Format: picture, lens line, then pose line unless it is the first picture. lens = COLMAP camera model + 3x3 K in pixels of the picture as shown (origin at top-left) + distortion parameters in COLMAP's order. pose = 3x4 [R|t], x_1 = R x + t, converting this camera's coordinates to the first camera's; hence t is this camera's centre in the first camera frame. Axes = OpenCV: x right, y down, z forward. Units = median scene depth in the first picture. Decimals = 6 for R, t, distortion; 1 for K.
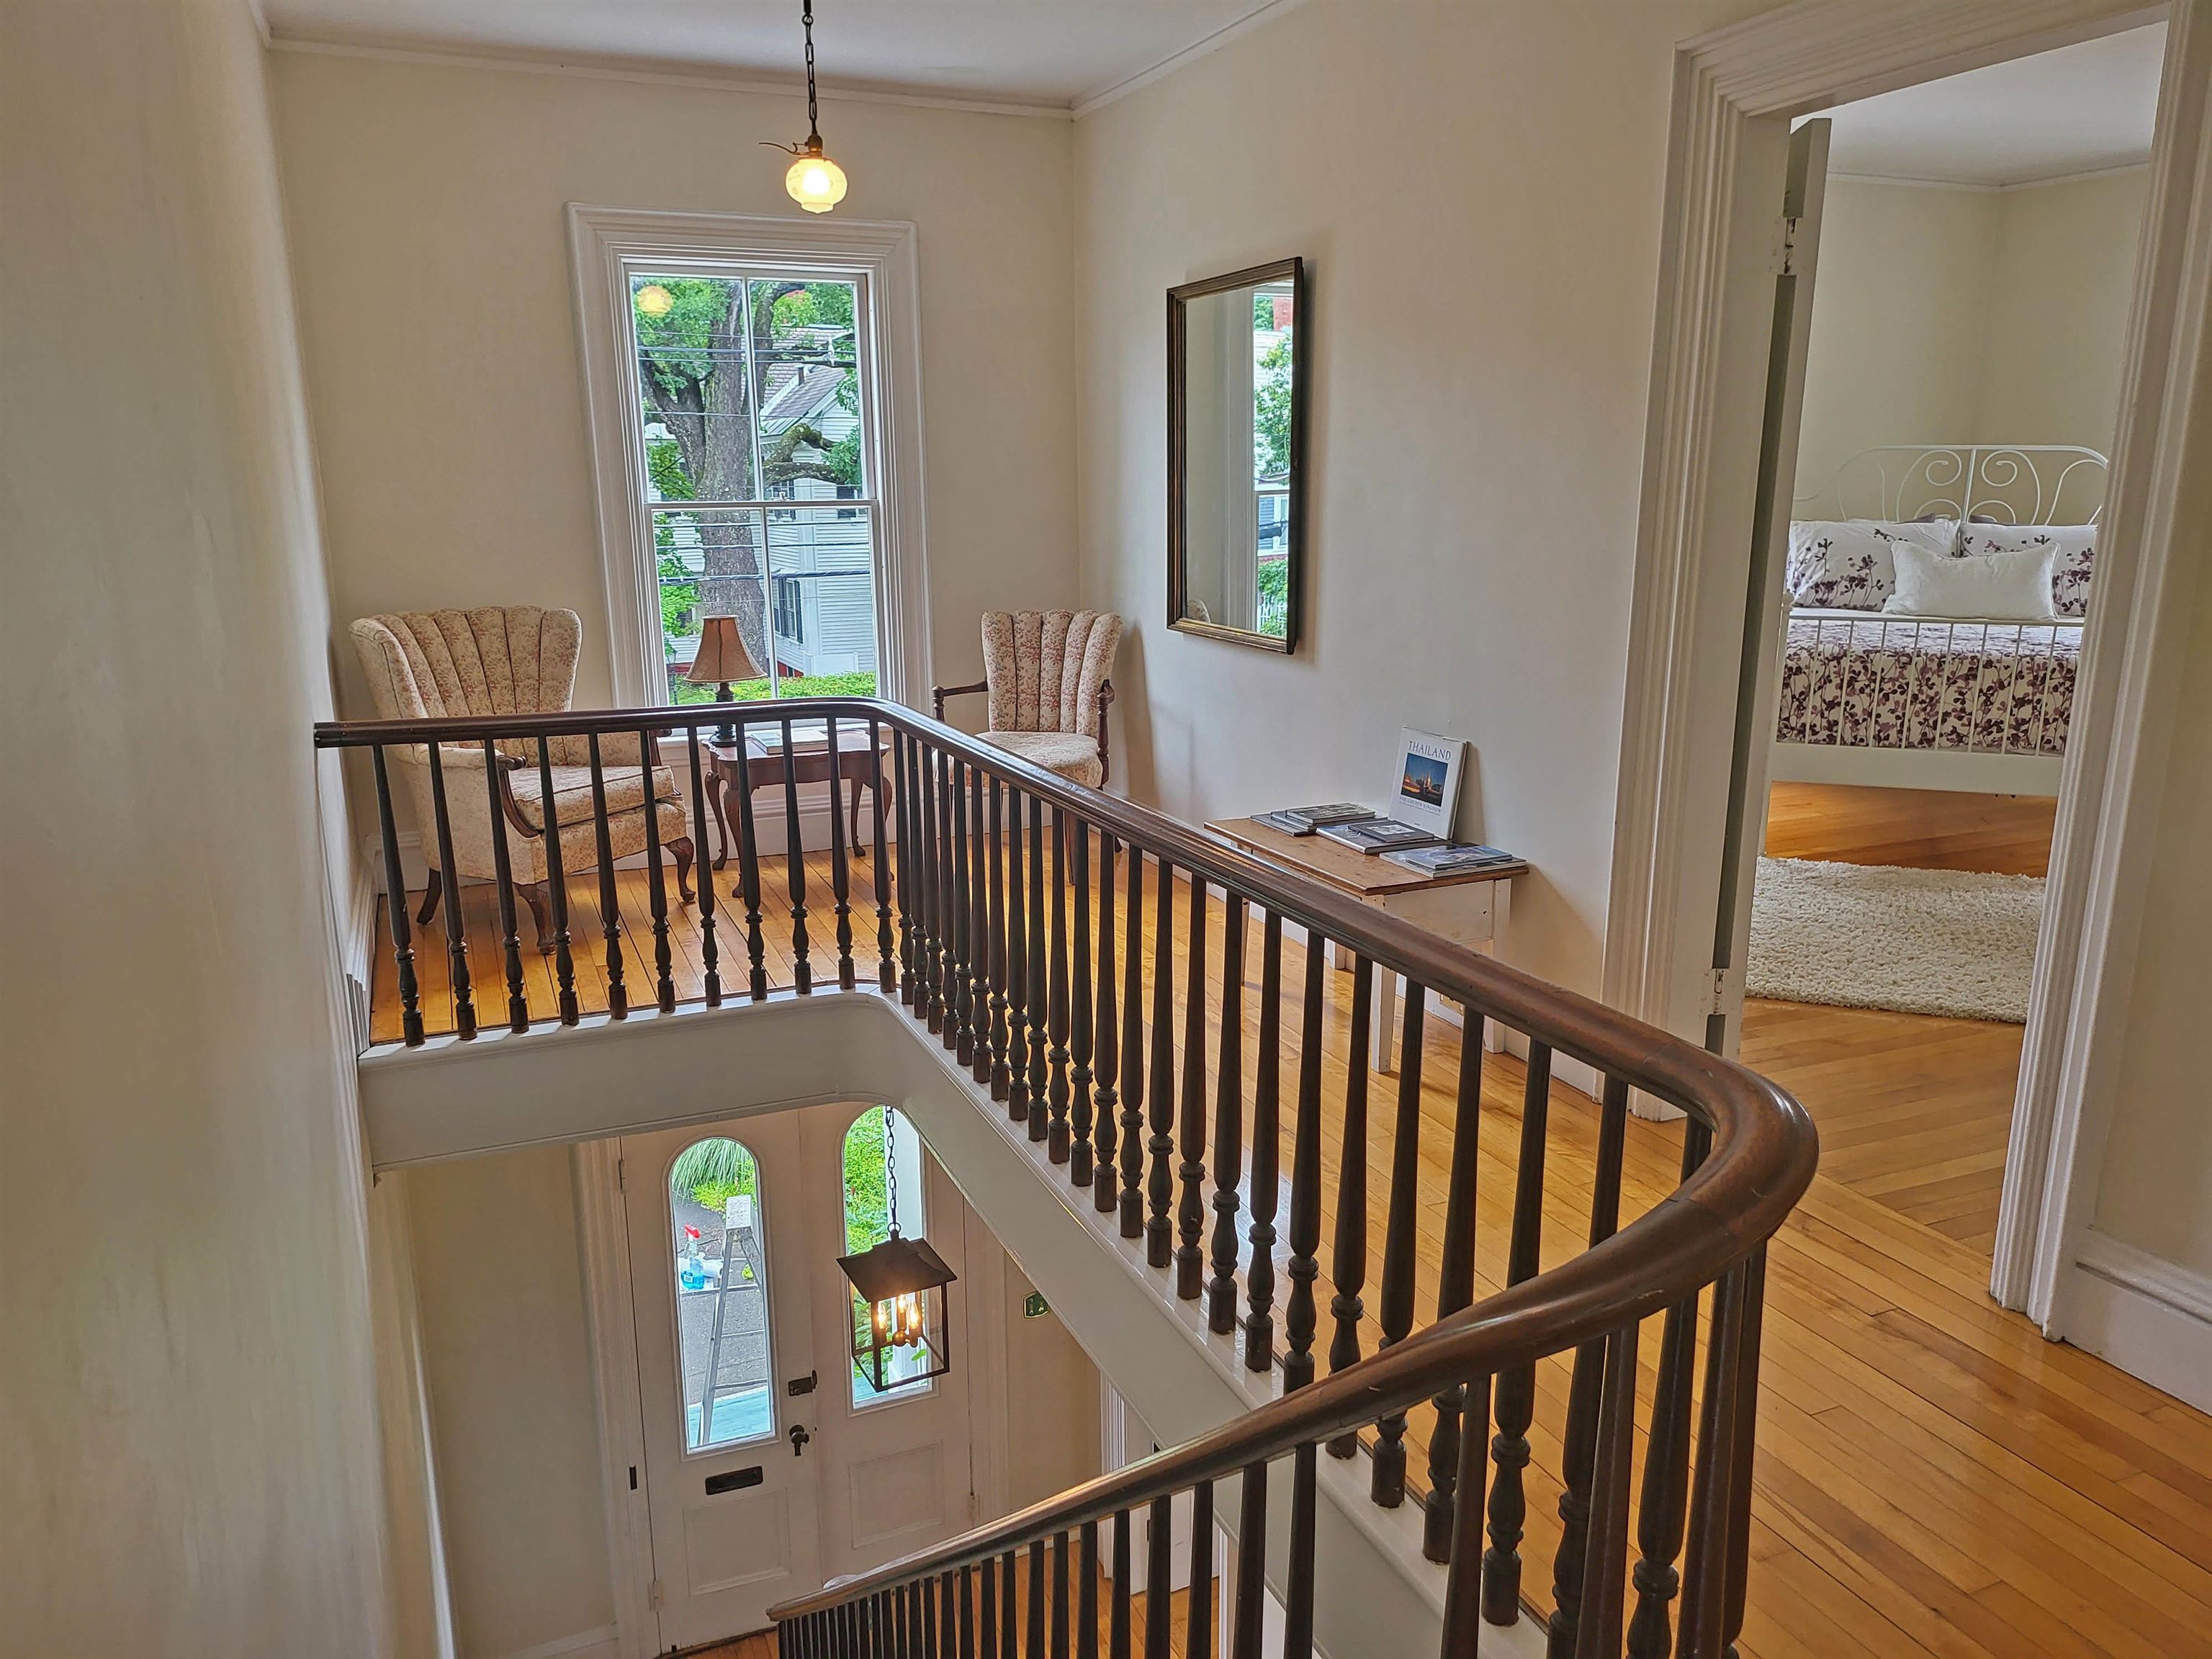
lens RADIAL K [[1534.8, 0, 1065.9], [0, 1534.8, 871.8], [0, 0, 1]] dist [-0.022378, -0.002677]
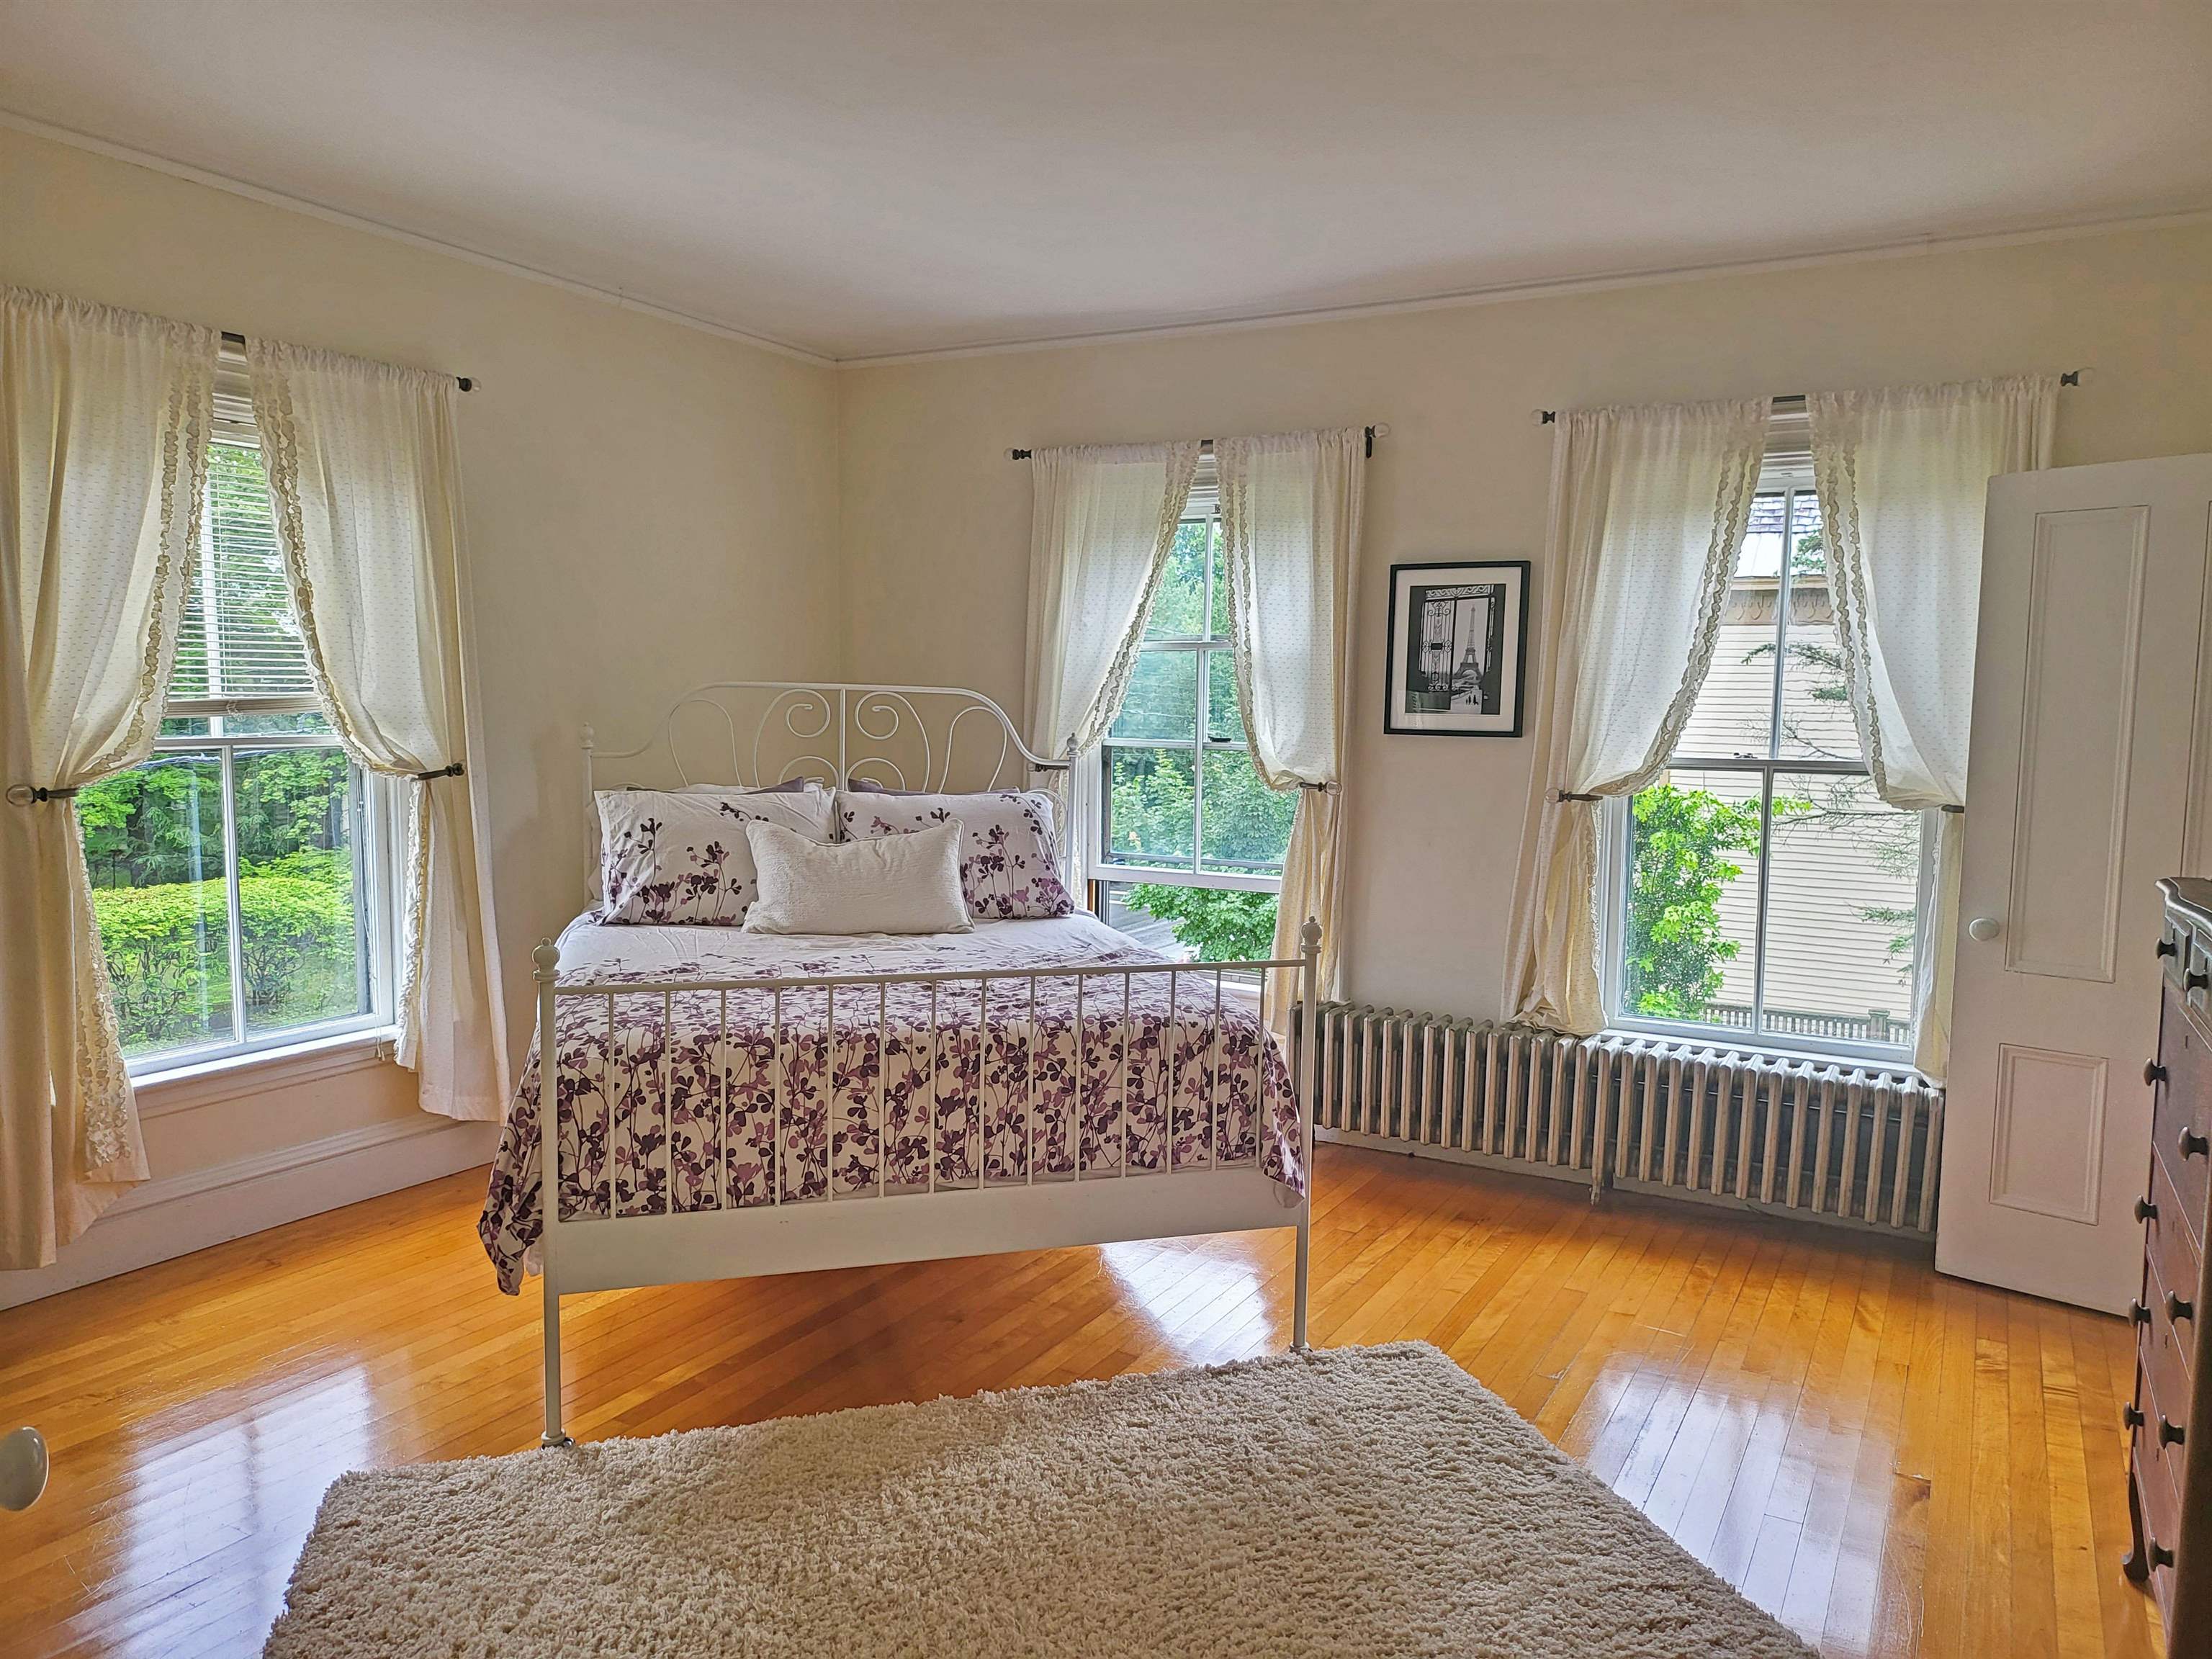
lens RADIAL K [[1534.8, 0, 1065.9], [0, 1534.8, 871.8], [0, 0, 1]] dist [-0.022378, -0.002677]
pose [[0.794039, -0.040817, 0.606495, 0.295681], [0.126936, 0.986881, -0.099770, -0.132728], [-0.594466, 0.156208, 0.788802, 0.470900]]
